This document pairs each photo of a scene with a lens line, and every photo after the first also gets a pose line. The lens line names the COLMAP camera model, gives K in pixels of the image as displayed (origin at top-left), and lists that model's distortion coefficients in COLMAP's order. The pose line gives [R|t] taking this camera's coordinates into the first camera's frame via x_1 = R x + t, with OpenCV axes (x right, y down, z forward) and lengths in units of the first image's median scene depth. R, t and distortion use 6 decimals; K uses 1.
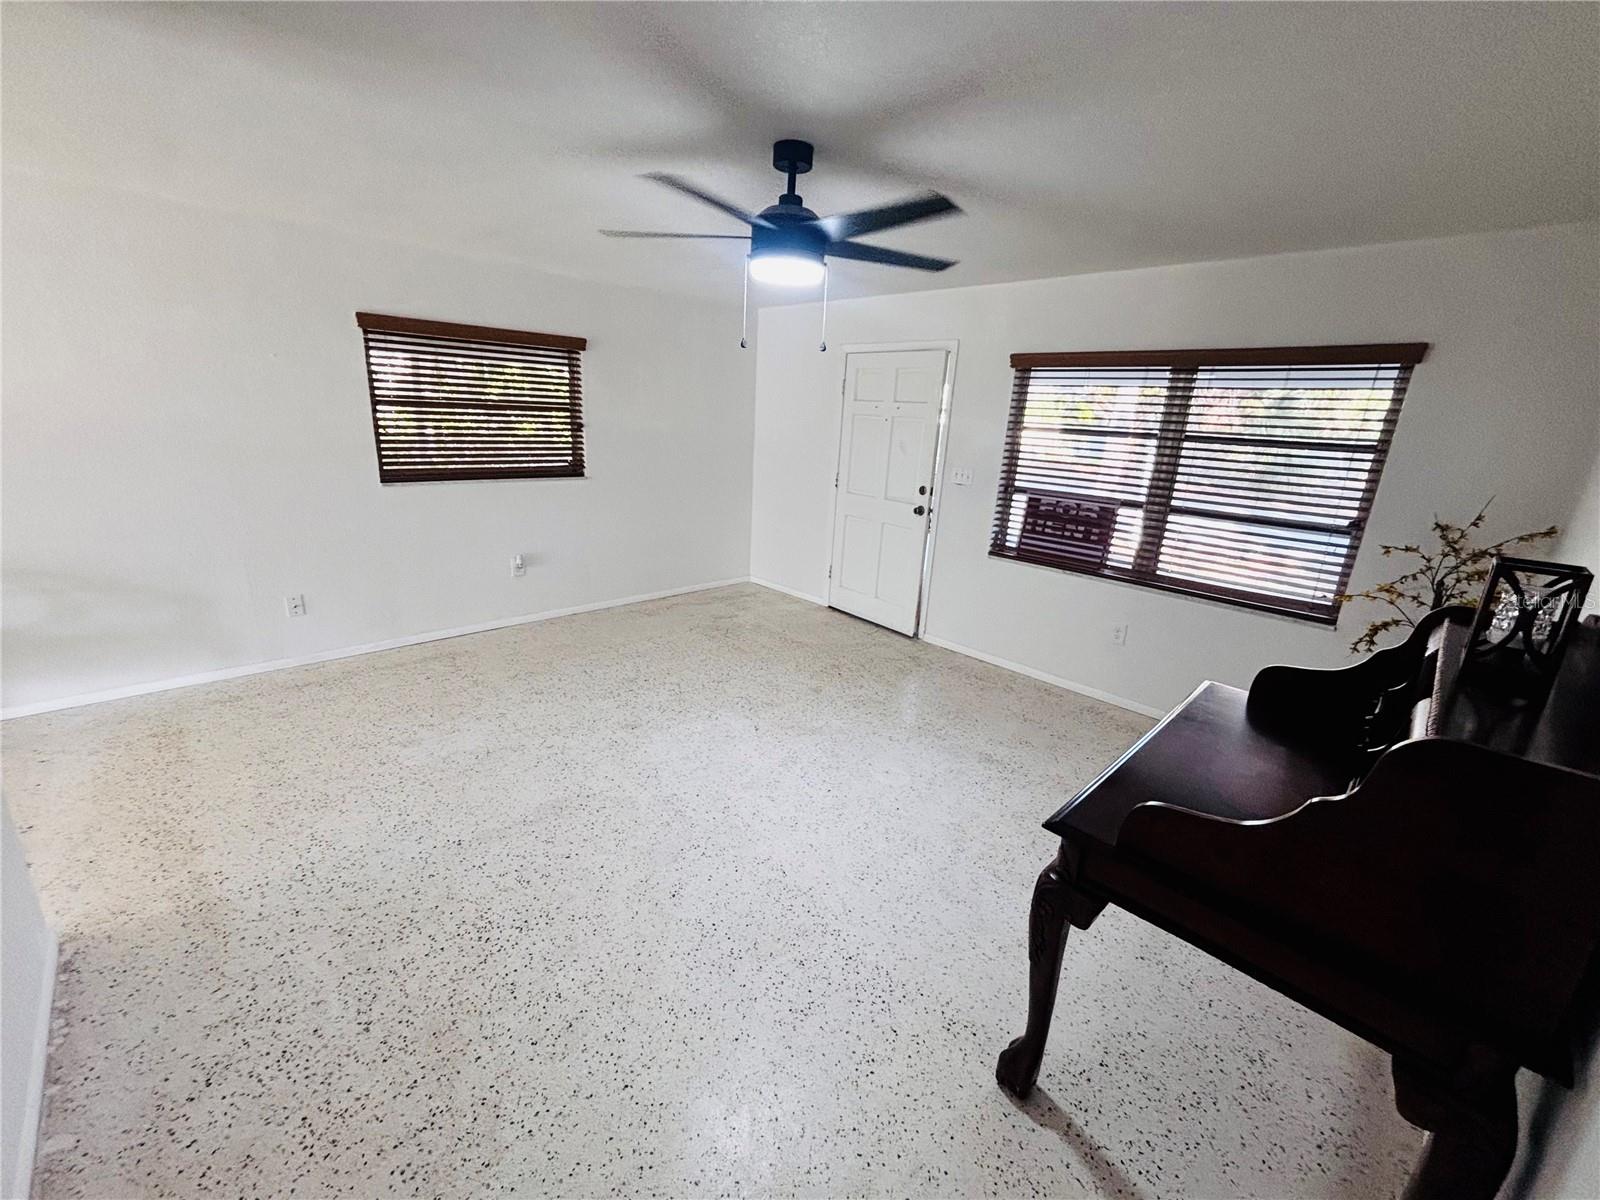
lens RADIAL K [[645.2, 0, 802.7], [0, 645.2, 592.8], [0, 0, 1]] dist [0.015037, -0.005371]
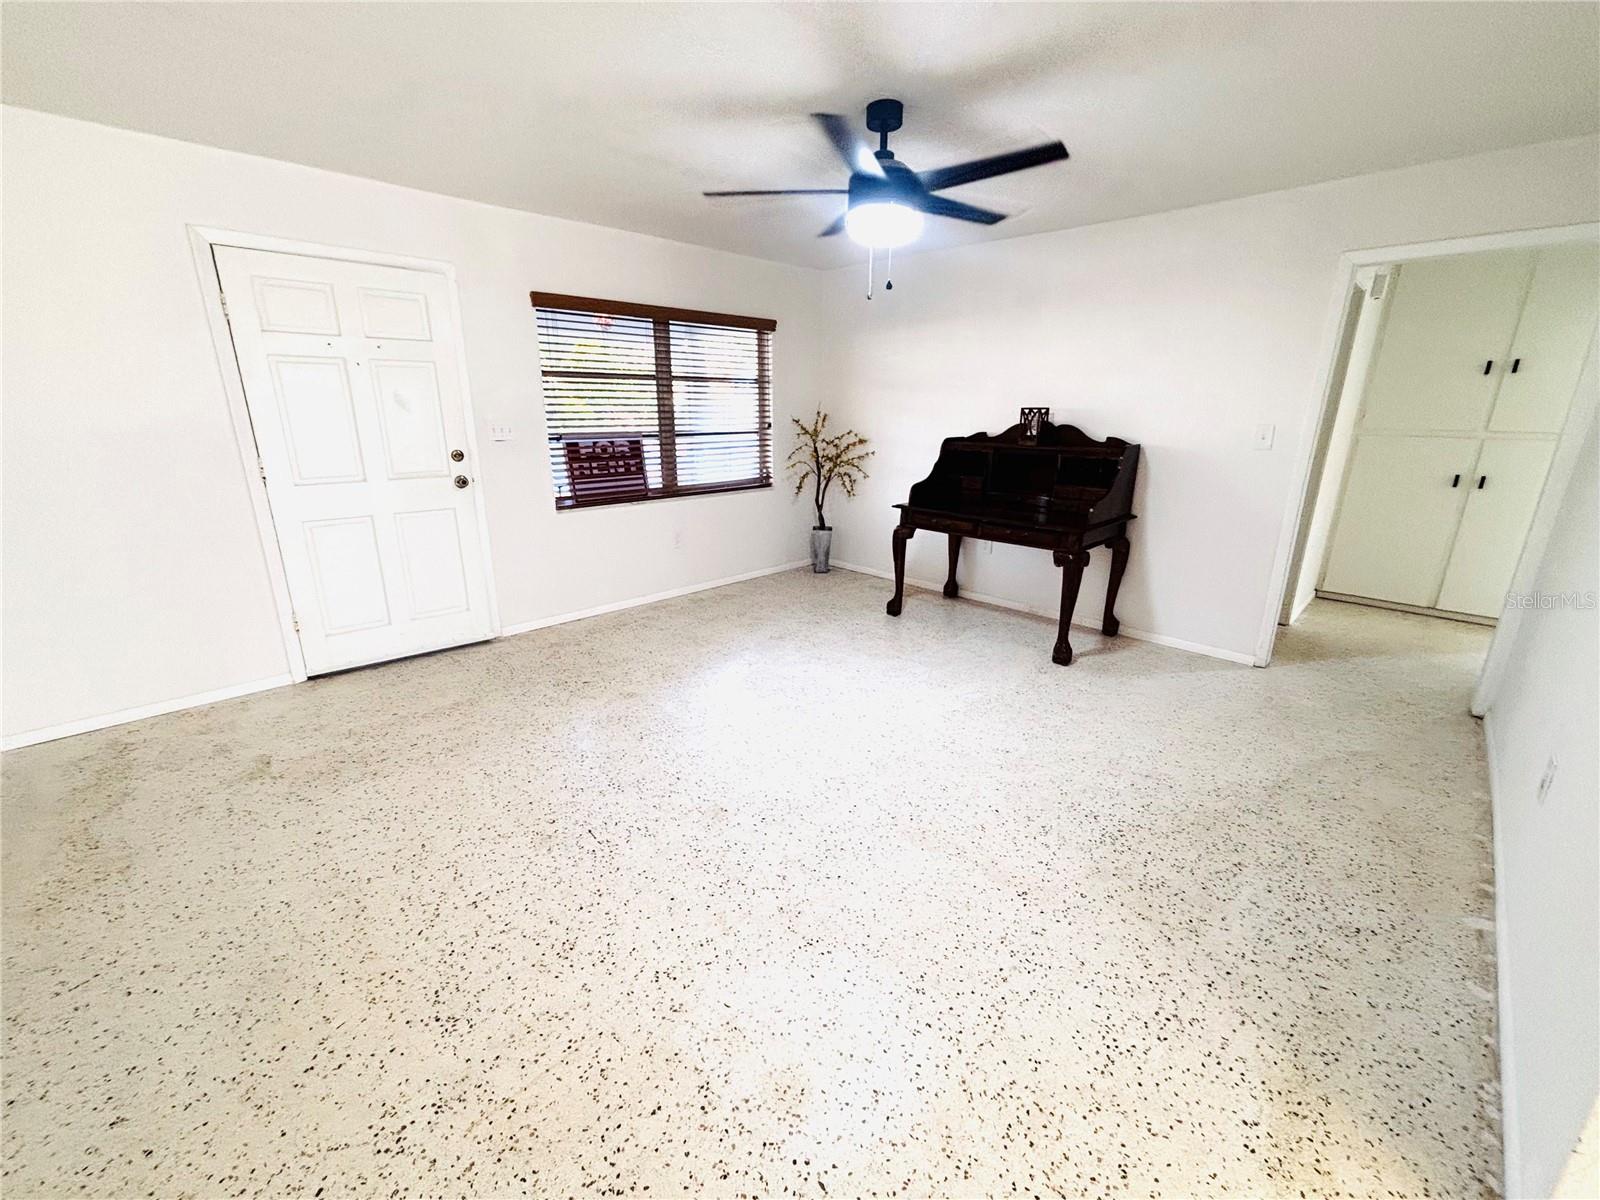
lens RADIAL K [[640.8, 0, 805.1], [0, 640.8, 598.0], [0, 0, 1]] dist [-0.003595, -0.000003]
pose [[-0.002932, -0.339339, 0.940659, -0.770908], [0.265154, 0.906729, 0.327926, -0.186613], [-0.964202, 0.250382, 0.087318, 0.737255]]
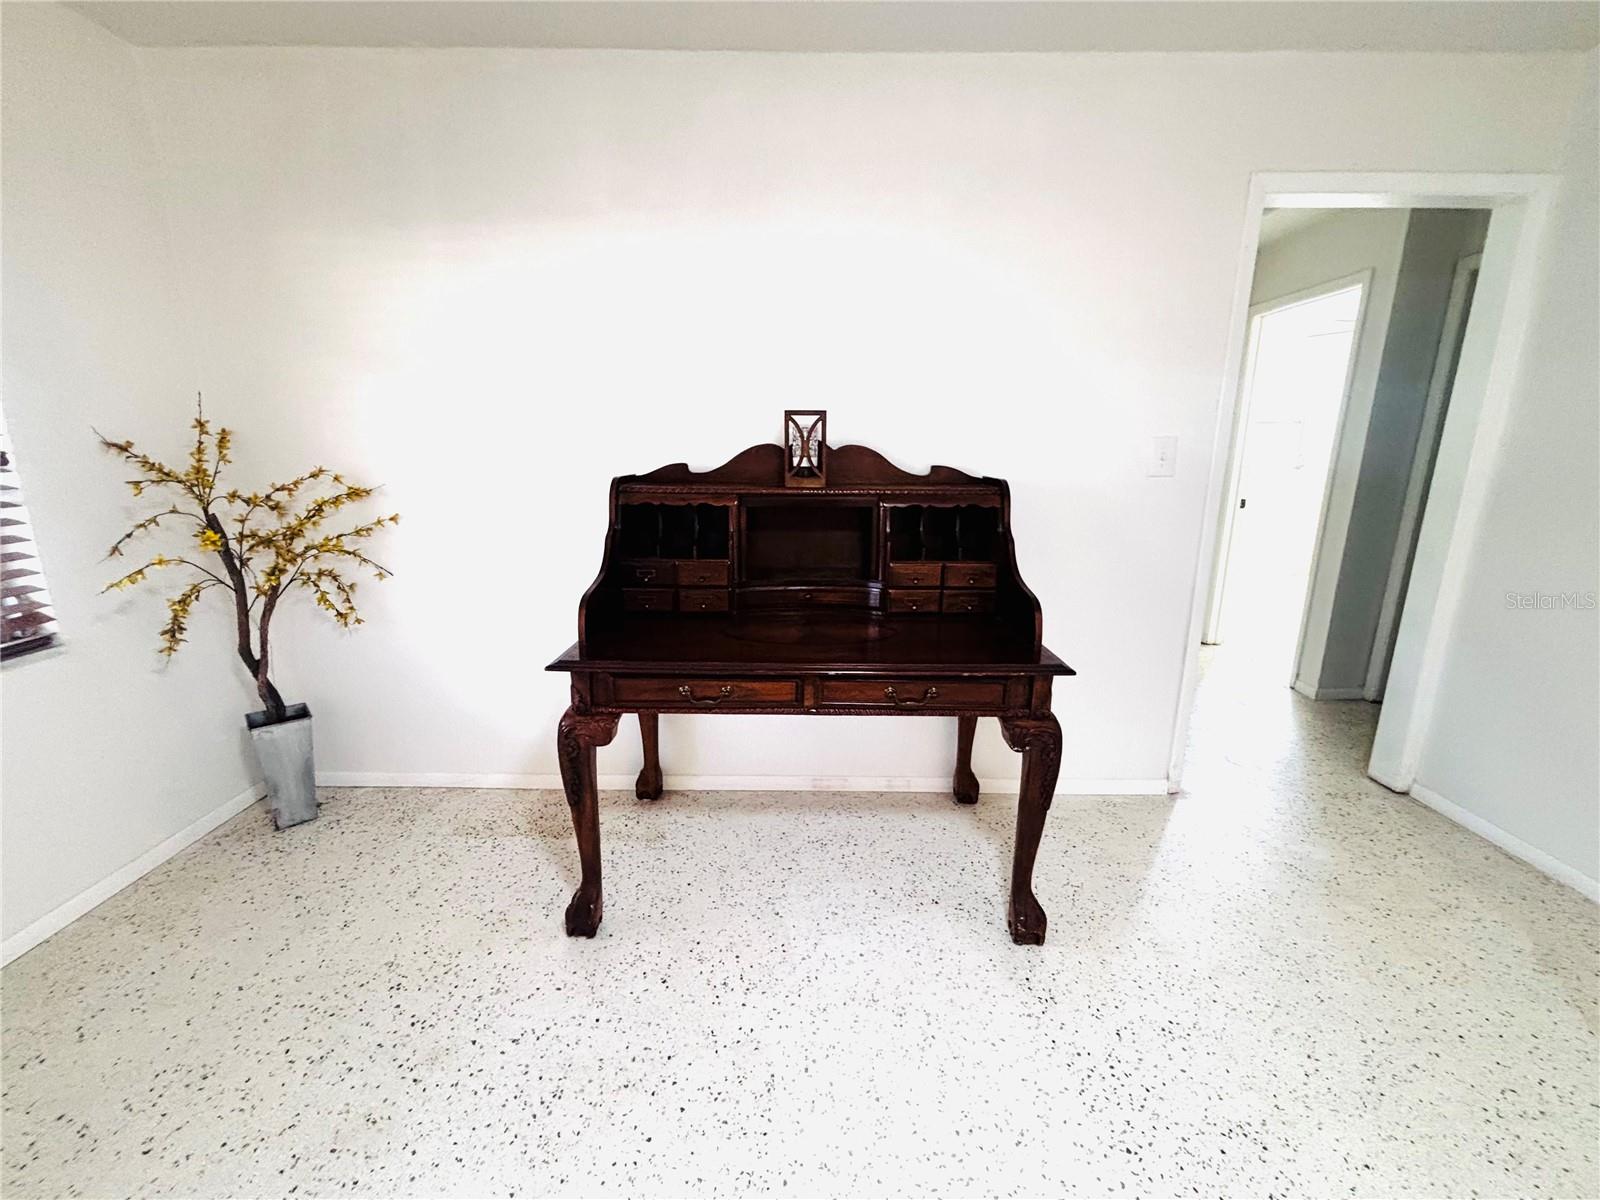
lens RADIAL K [[640.8, 0, 805.1], [0, 640.8, 598.0], [0, 0, 1]] dist [-0.003595, -0.000003]
pose [[-0.706433, -0.221021, 0.672386, -0.000231], [0.146539, 0.883735, 0.444454, -0.116266], [-0.692444, 0.412508, -0.591911, 0.756122]]
